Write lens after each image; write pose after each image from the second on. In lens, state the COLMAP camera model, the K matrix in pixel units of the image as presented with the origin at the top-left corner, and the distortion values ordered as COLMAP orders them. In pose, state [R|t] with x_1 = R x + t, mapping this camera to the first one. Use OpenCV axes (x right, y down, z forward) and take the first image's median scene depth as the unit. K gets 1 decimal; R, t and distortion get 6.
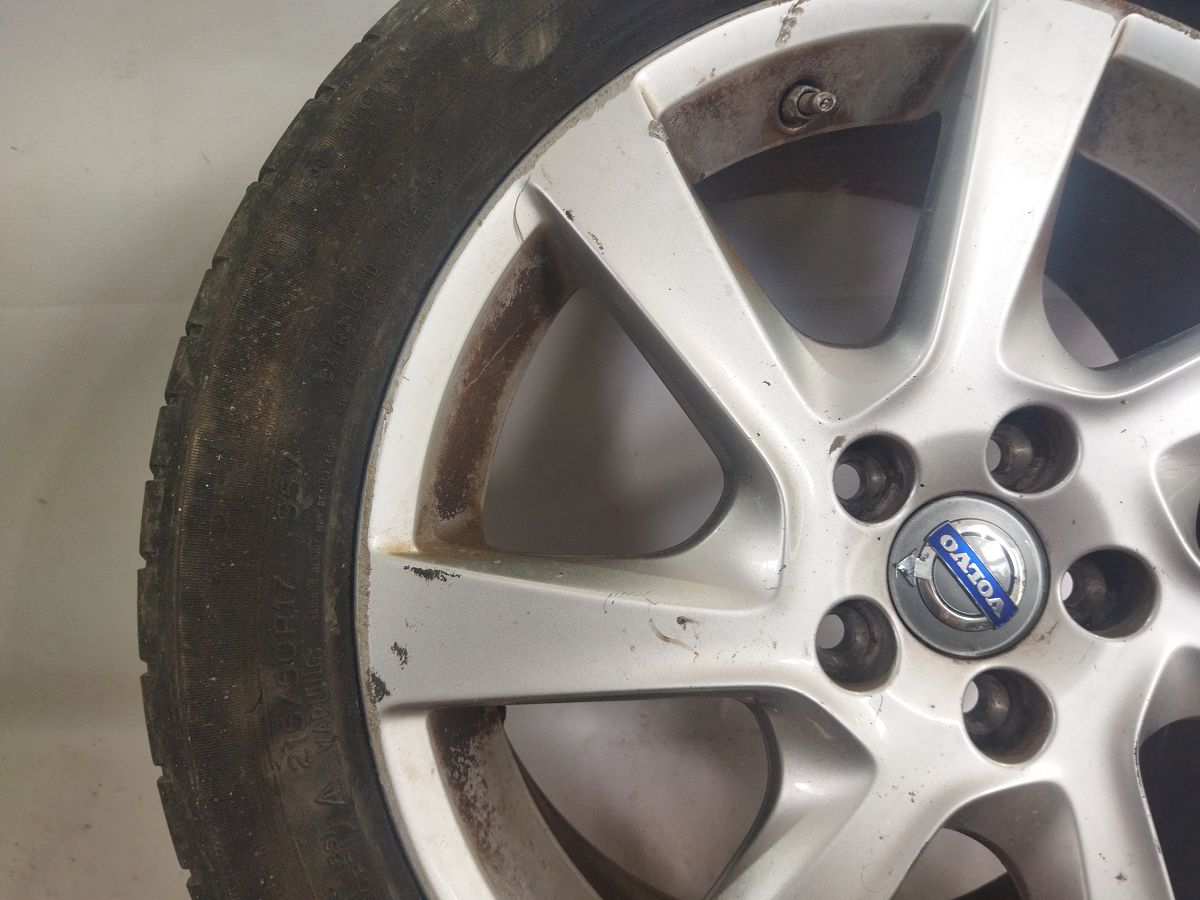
lens RADIAL K [[911.2, 0, 600.3], [0, 911.2, 441.3], [0, 0, 1]] dist [0.064356, -0.095919]
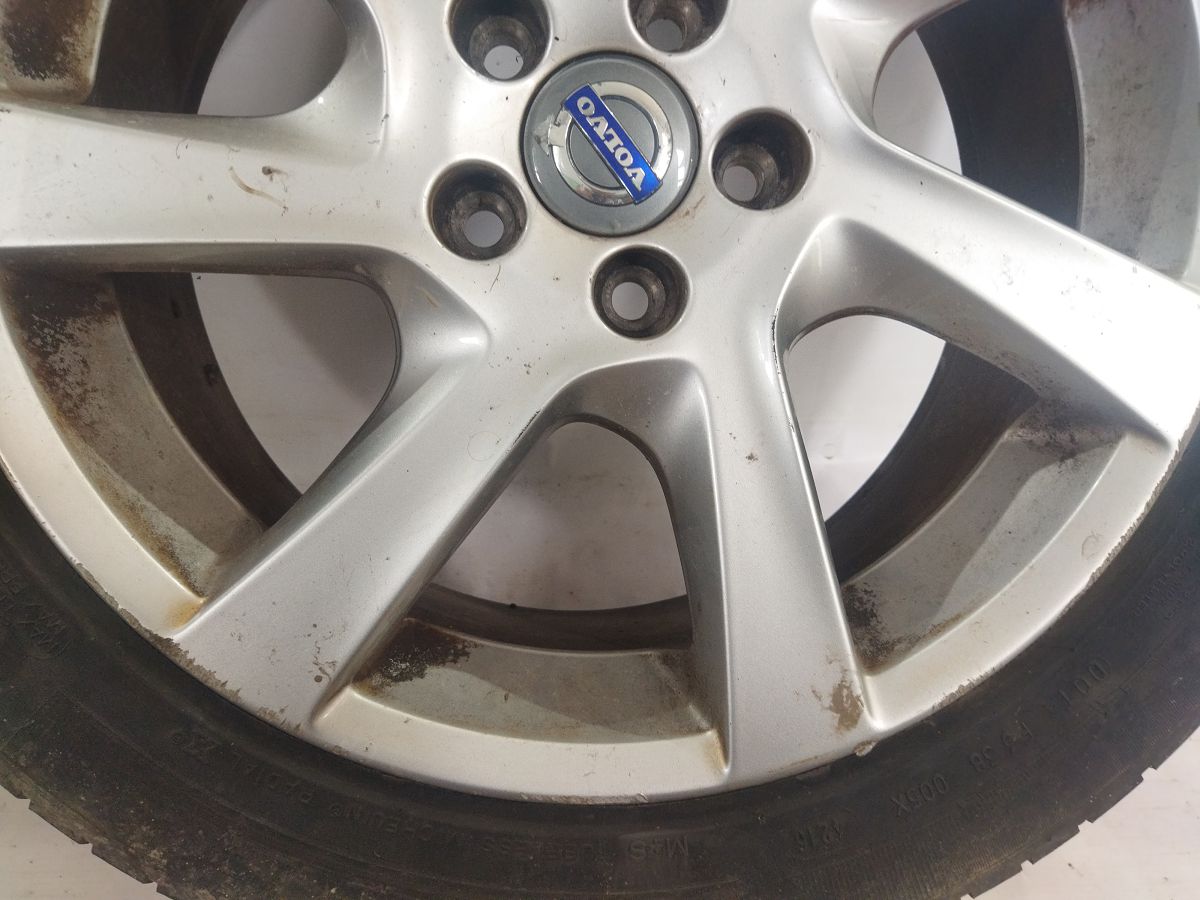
lens RADIAL K [[911.2, 0, 602.1], [0, 911.2, 451.9], [0, 0, 1]] dist [0.064356, -0.095919]
pose [[0.999927, 0.001082, -0.011994, 0.408539], [0.000345, 0.992980, 0.118282, 0.344708], [0.012038, -0.118278, 0.992908, 0.056384]]
